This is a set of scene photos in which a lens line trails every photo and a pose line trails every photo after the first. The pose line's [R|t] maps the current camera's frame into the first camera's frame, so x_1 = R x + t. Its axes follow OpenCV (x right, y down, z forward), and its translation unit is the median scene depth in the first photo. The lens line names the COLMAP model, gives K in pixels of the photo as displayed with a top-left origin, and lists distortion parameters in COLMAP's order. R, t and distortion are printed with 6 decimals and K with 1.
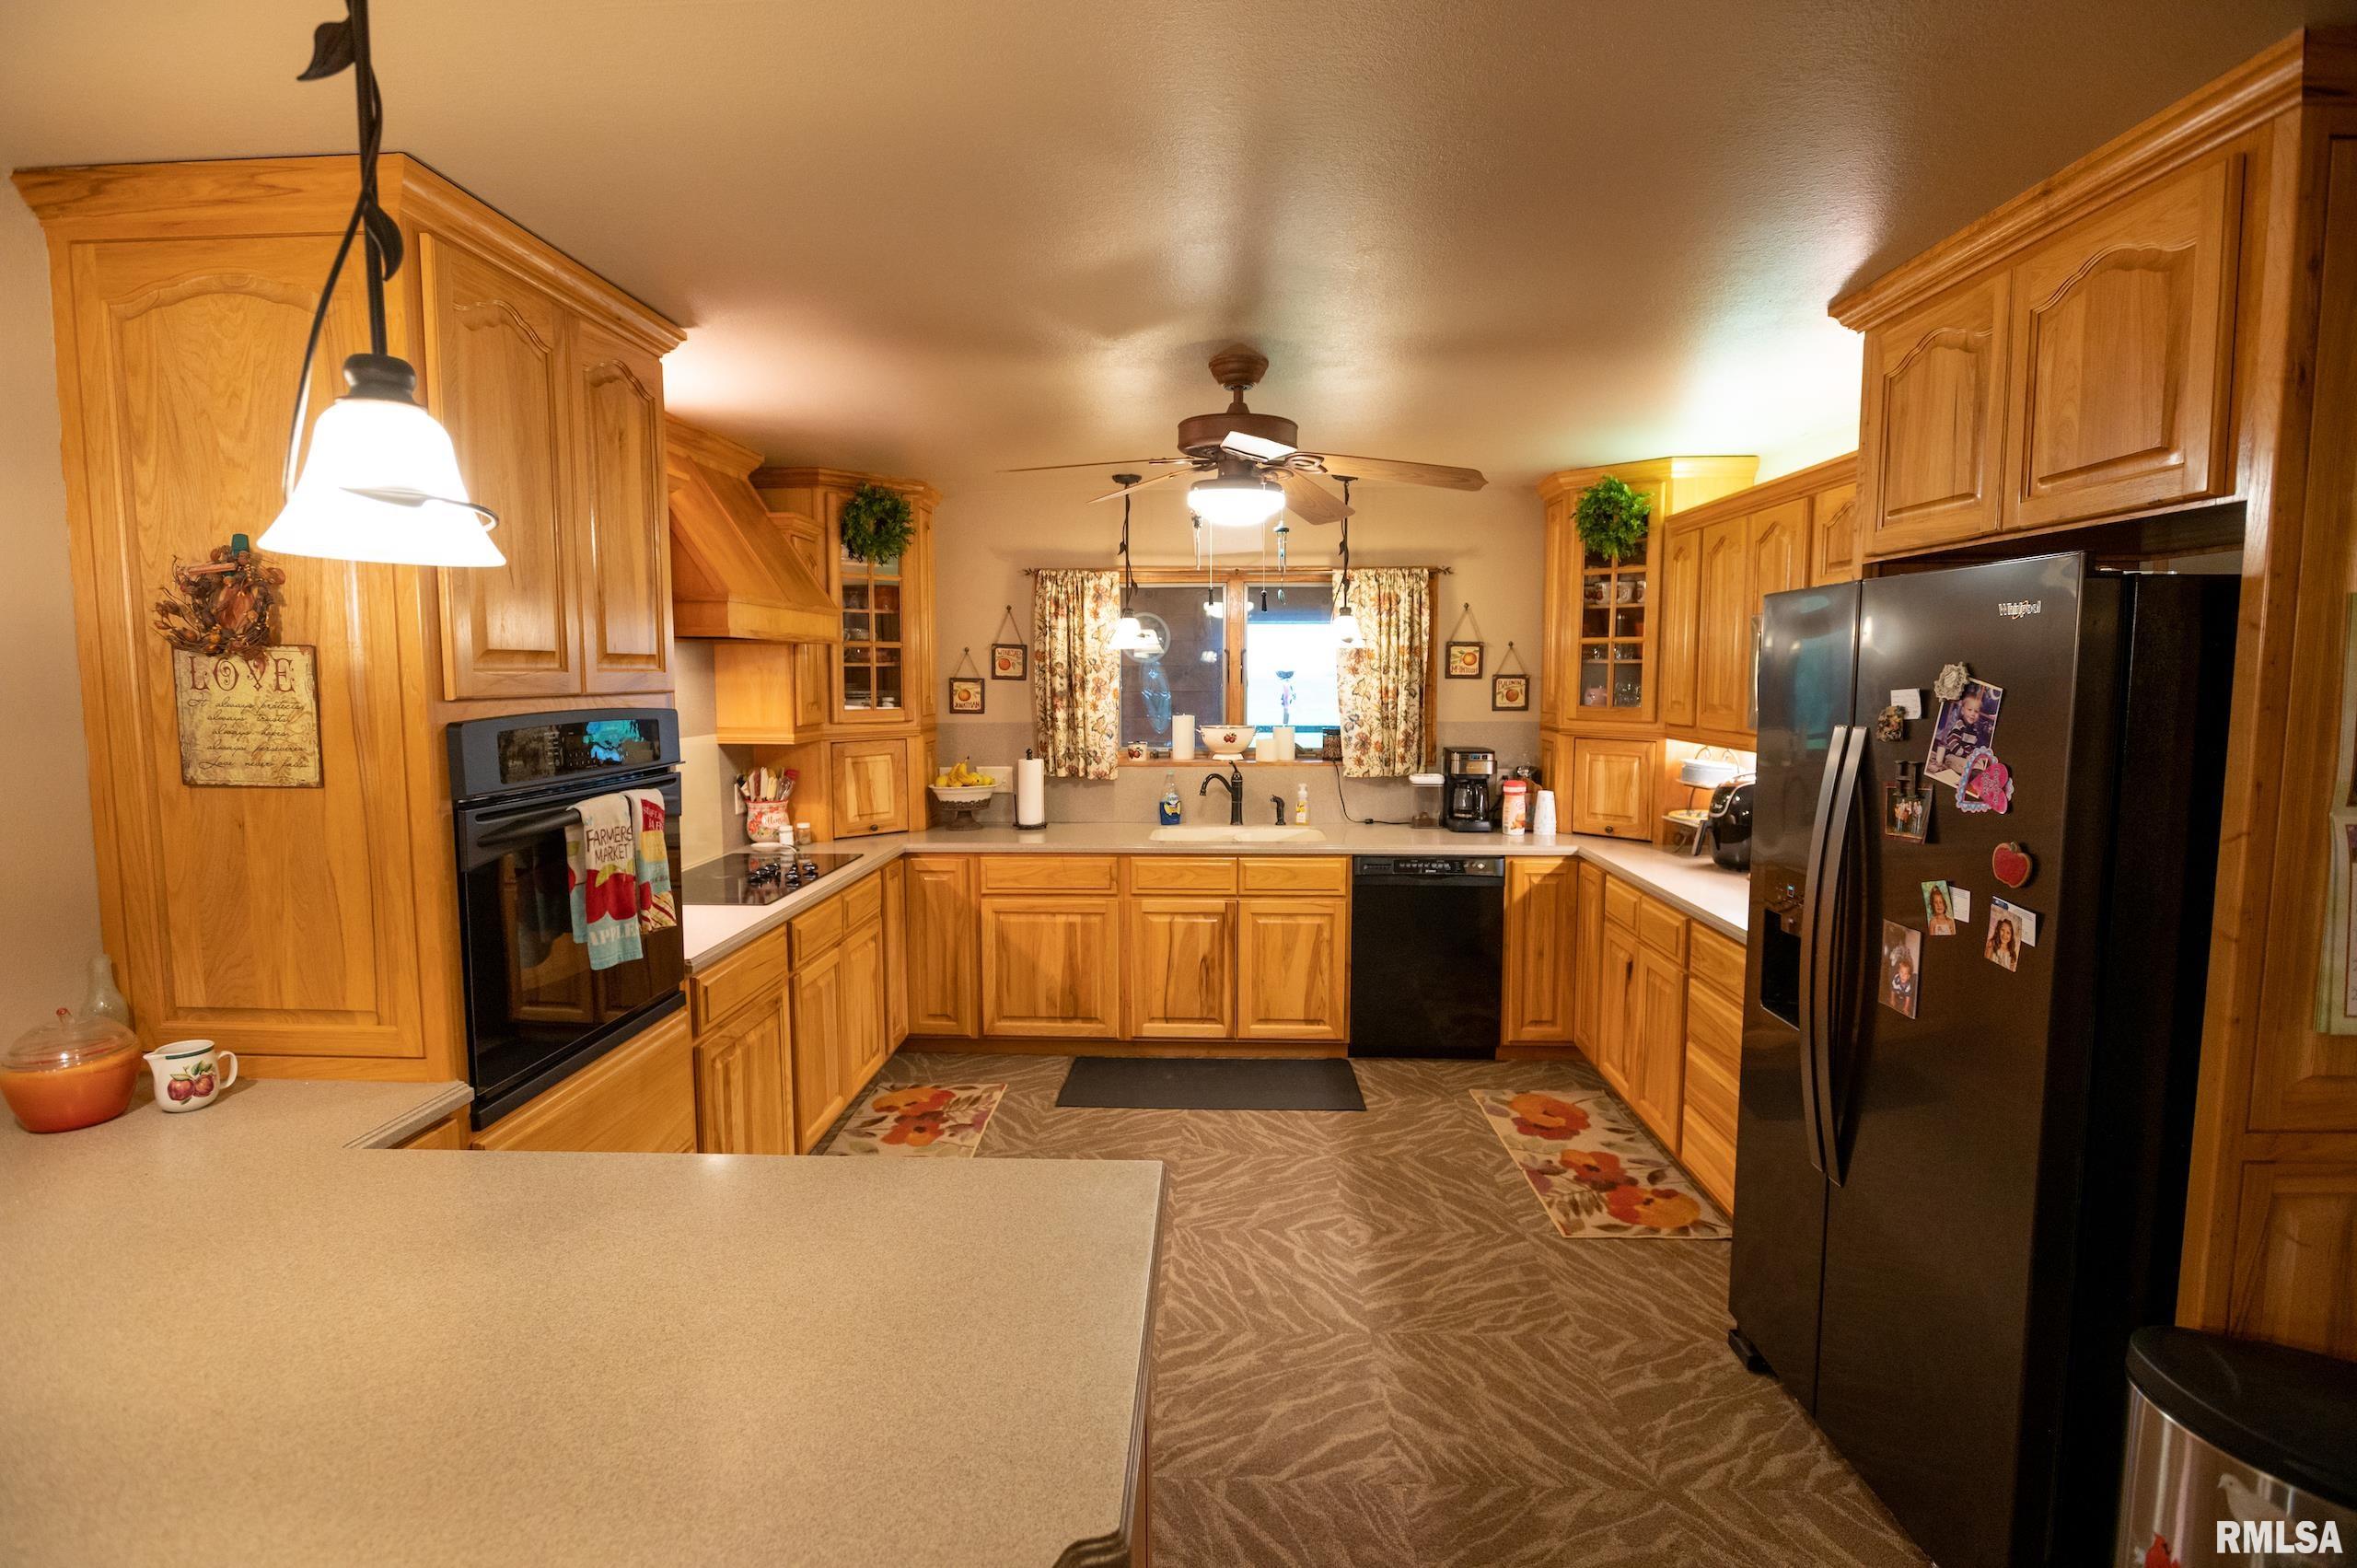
lens RADIAL K [[1116.2, 0, 1172.7], [0, 1116.2, 779.4], [0, 0, 1]] dist [-0.014811, 0.001731]
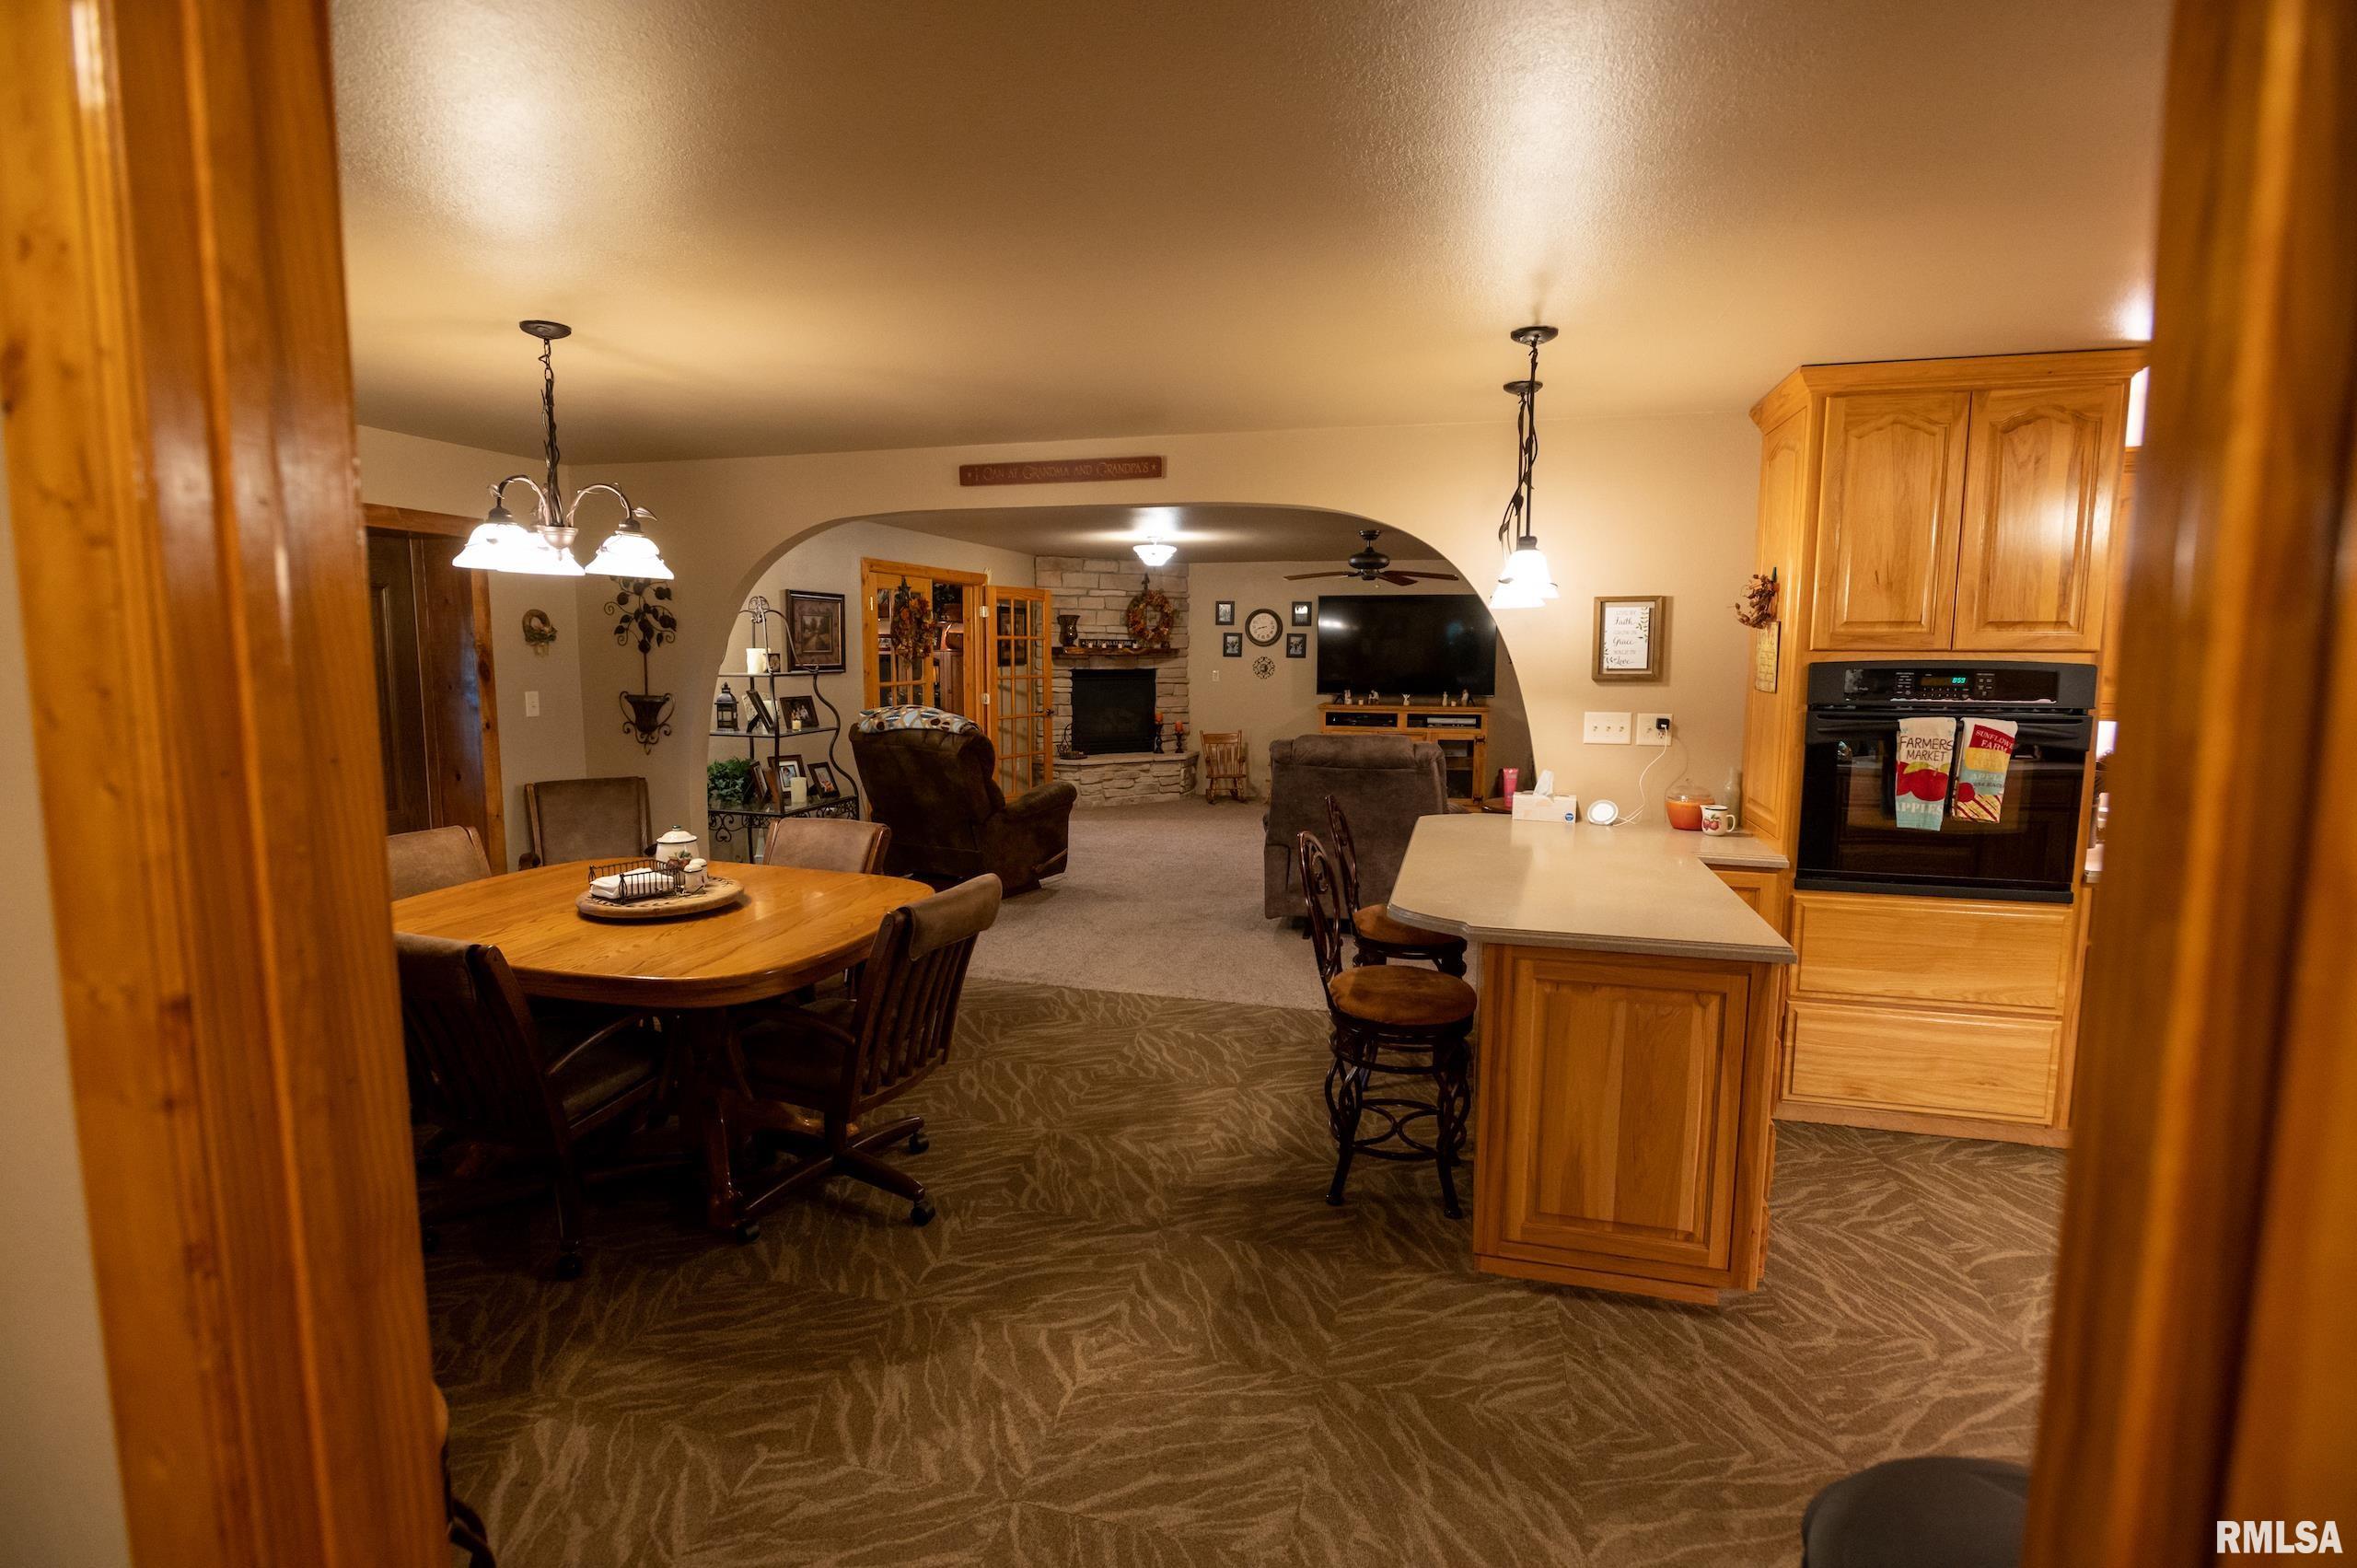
lens RADIAL K [[1103.8, 0, 1172.0], [0, 1103.8, 774.0], [0, 0, 1]] dist [-0.008781, -0.000235]
pose [[-0.219301, 0.116527, -0.968674, 0.603634], [-0.093878, 0.985715, 0.139831, -0.010766], [0.971130, 0.121602, -0.205229, 0.164680]]
